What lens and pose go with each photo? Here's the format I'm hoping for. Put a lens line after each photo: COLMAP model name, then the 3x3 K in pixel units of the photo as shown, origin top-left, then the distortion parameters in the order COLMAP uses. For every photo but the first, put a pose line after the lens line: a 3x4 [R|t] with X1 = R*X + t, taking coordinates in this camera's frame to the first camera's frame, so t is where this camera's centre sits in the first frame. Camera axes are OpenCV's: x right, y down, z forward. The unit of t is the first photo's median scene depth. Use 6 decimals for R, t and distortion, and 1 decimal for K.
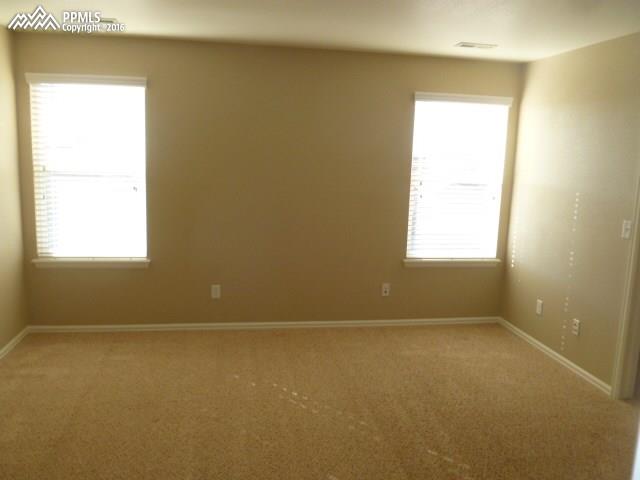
lens RADIAL K [[543.9, 0, 324.7], [0, 543.9, 239.3], [0, 0, 1]] dist [-0.068655, 0.016704]
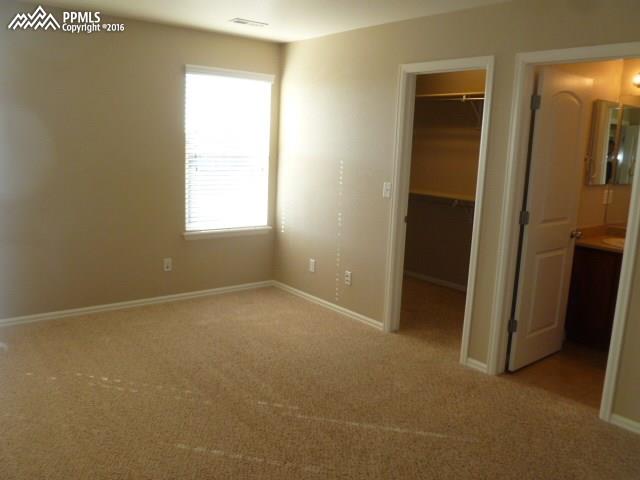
lens RADIAL K [[543.9, 0, 324.7], [0, 543.9, 239.3], [0, 0, 1]] dist [-0.068655, 0.016704]
pose [[0.875471, -0.082260, 0.476218, -0.121956], [0.065329, 0.996506, 0.052033, 0.016555], [-0.478835, -0.014443, 0.877786, -0.000106]]
